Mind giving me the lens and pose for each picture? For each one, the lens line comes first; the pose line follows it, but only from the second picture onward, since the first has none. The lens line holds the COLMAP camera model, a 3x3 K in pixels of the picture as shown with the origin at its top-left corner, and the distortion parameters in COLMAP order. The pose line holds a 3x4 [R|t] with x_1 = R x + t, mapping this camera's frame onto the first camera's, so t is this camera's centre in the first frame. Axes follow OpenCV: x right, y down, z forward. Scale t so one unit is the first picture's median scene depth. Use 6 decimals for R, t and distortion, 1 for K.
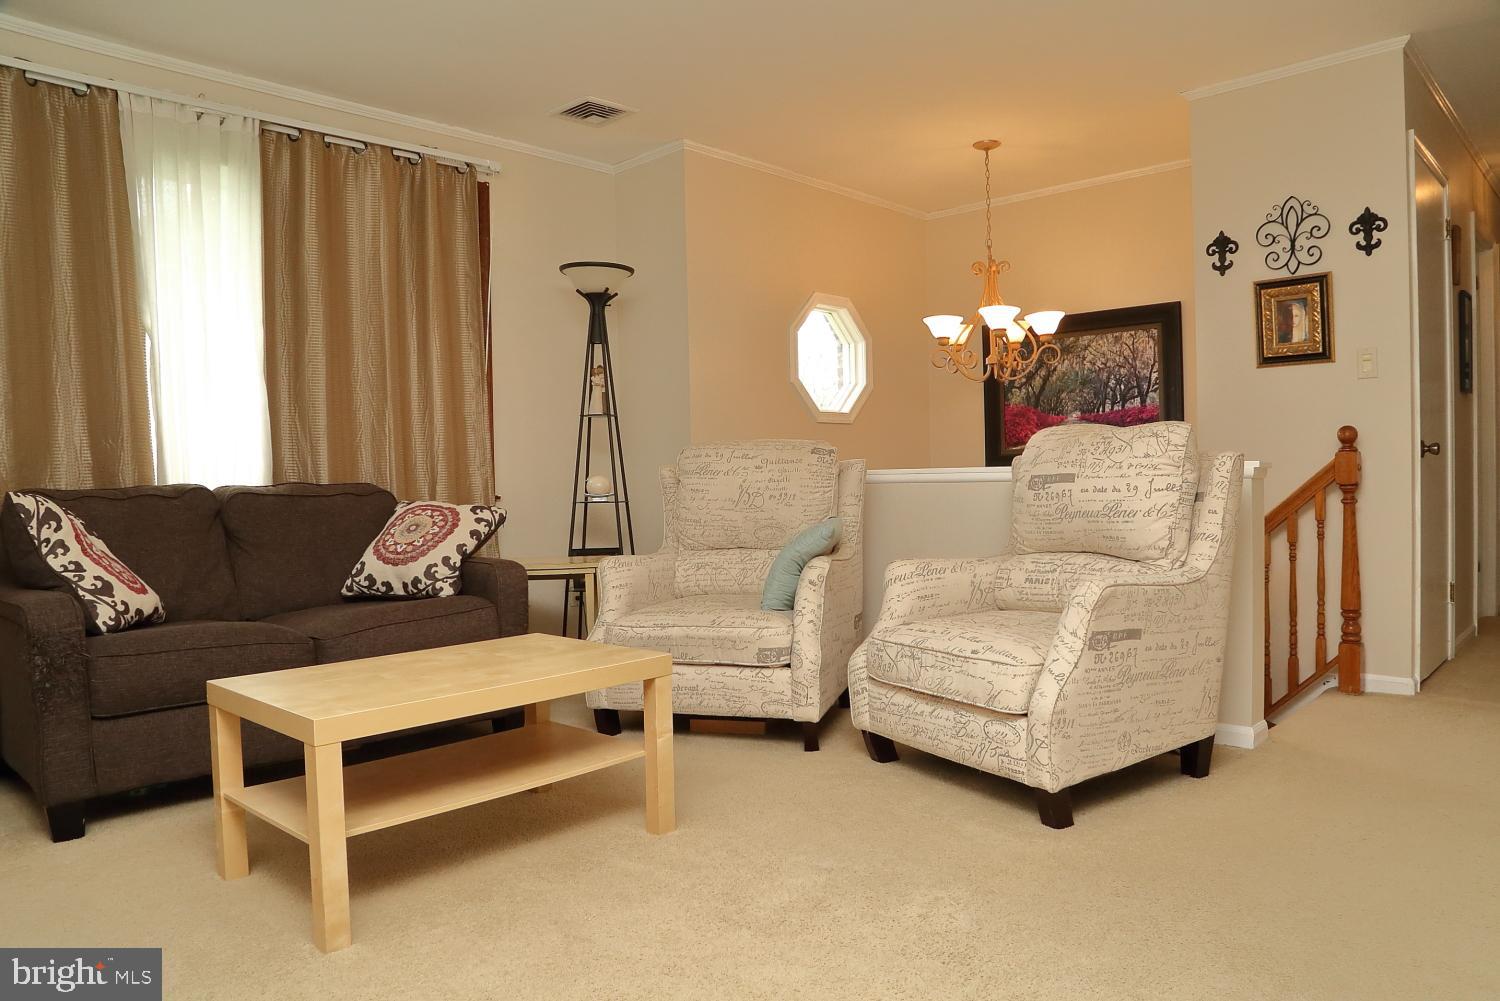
lens RADIAL K [[1036.9, 0, 747.7], [0, 1036.9, 494.5], [0, 0, 1]] dist [-0.114787, 0.060946]
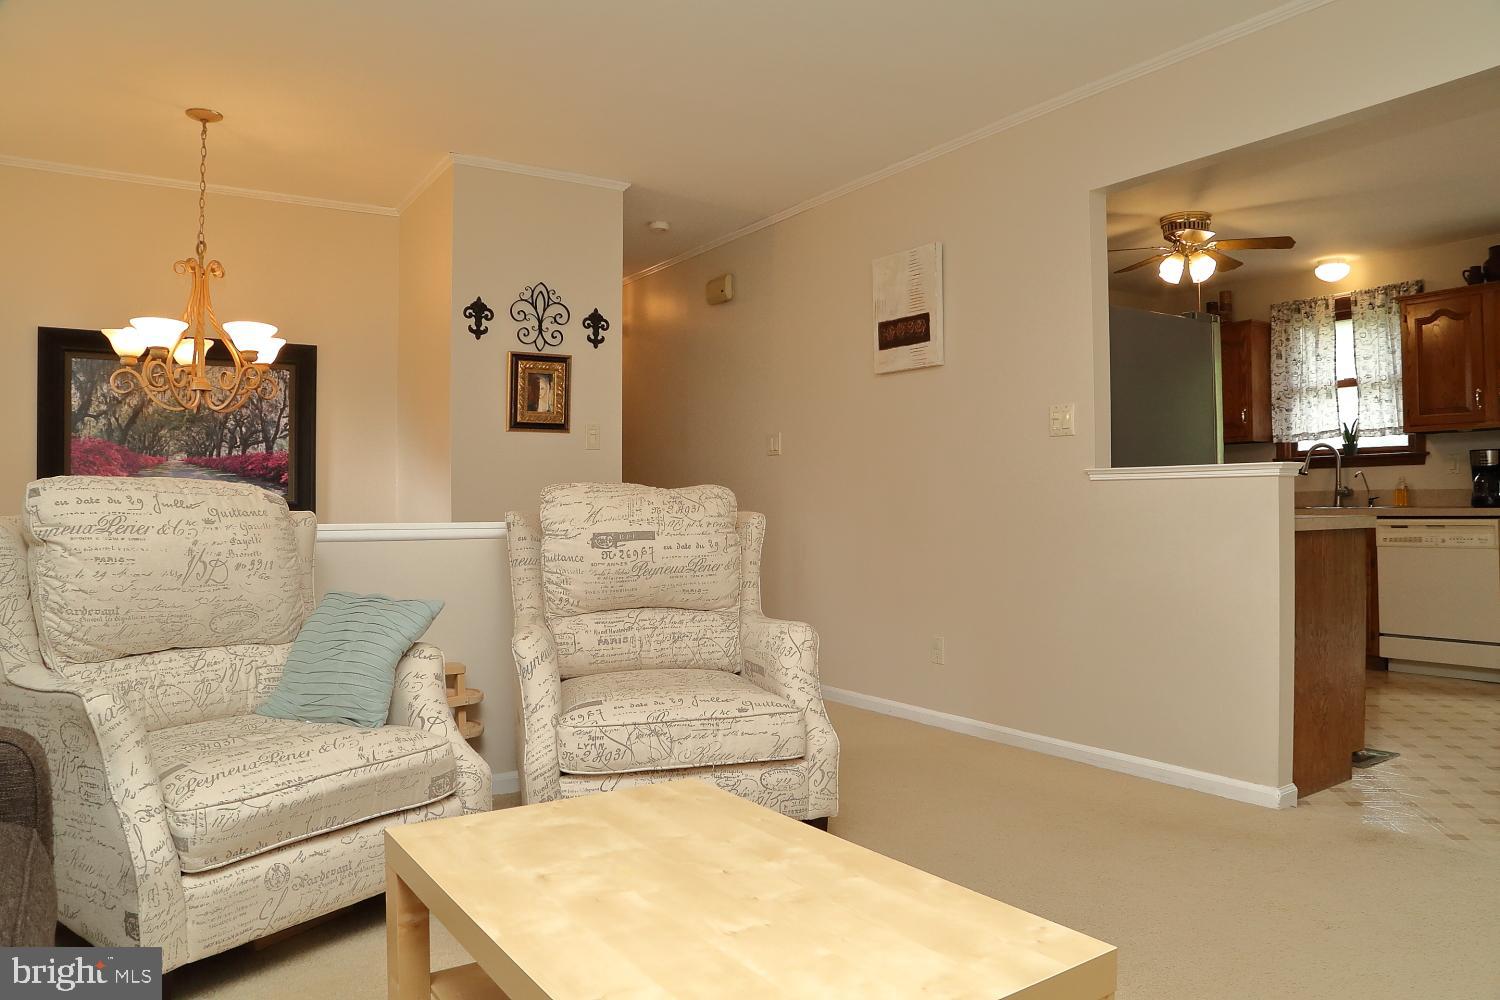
lens RADIAL K [[1036.9, 0, 747.7], [0, 1036.9, 494.0], [0, 0, 1]] dist [-0.114787, 0.060946]
pose [[0.223206, 0.031571, 0.974260, -0.520004], [0.017663, 0.999180, -0.036425, -0.014078], [-0.974611, 0.025338, 0.222466, 0.520221]]
